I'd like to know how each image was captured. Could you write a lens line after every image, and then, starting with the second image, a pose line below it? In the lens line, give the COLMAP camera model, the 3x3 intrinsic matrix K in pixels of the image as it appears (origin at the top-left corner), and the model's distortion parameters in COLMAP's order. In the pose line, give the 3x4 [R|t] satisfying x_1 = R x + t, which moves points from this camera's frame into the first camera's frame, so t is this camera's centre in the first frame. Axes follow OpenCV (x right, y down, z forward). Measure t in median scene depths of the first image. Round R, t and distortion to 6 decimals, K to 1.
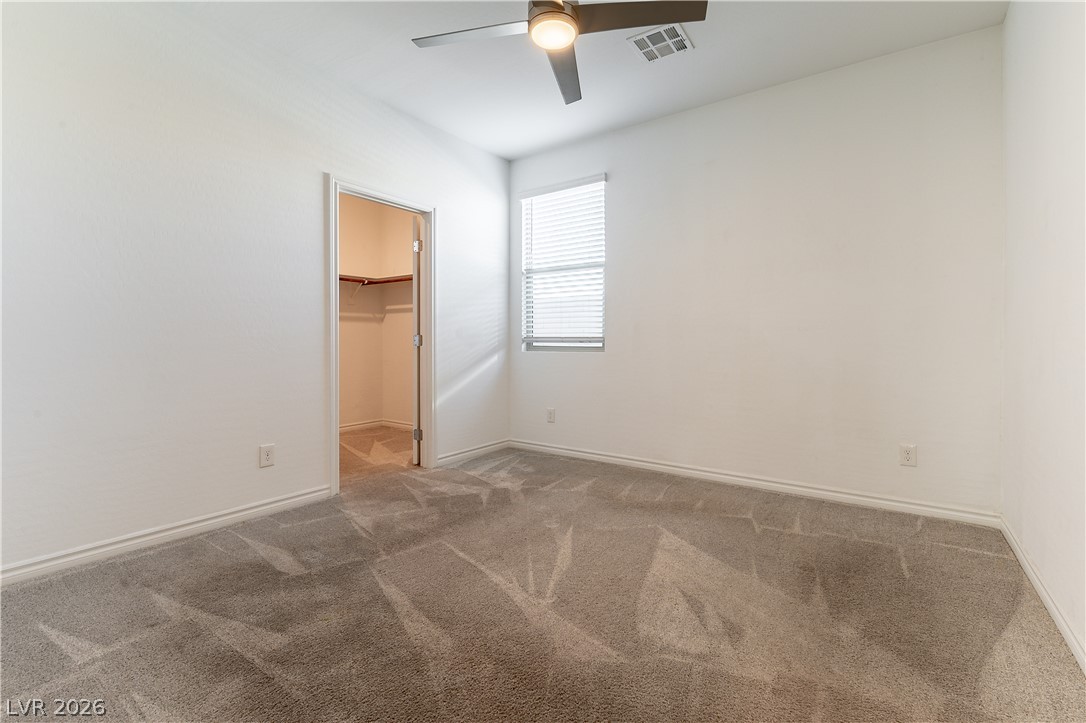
lens RADIAL K [[485.2, 0, 548.3], [0, 485.2, 340.8], [0, 0, 1]] dist [-0.004025, -0.001157]
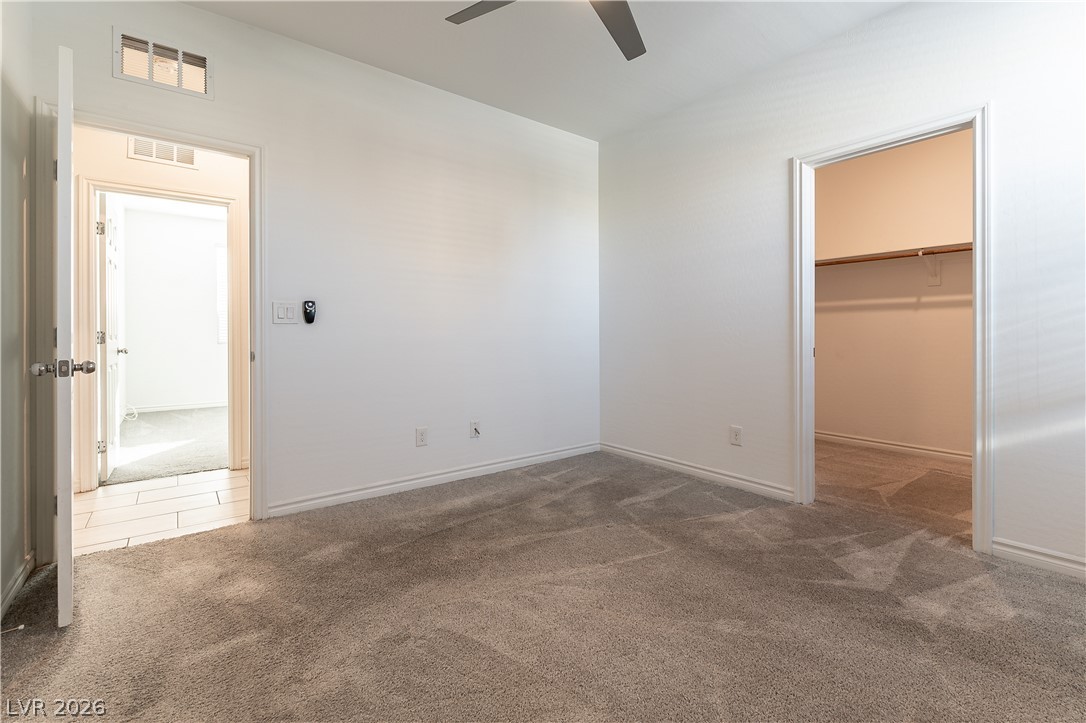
lens RADIAL K [[485.2, 0, 553.4], [0, 485.2, 338.2], [0, 0, 1]] dist [-0.004025, -0.001157]
pose [[-0.295696, 0.002340, -0.955279, 0.620915], [0.002357, 0.999996, 0.001719, 0.002708], [0.955279, -0.001743, -0.295701, 0.892894]]
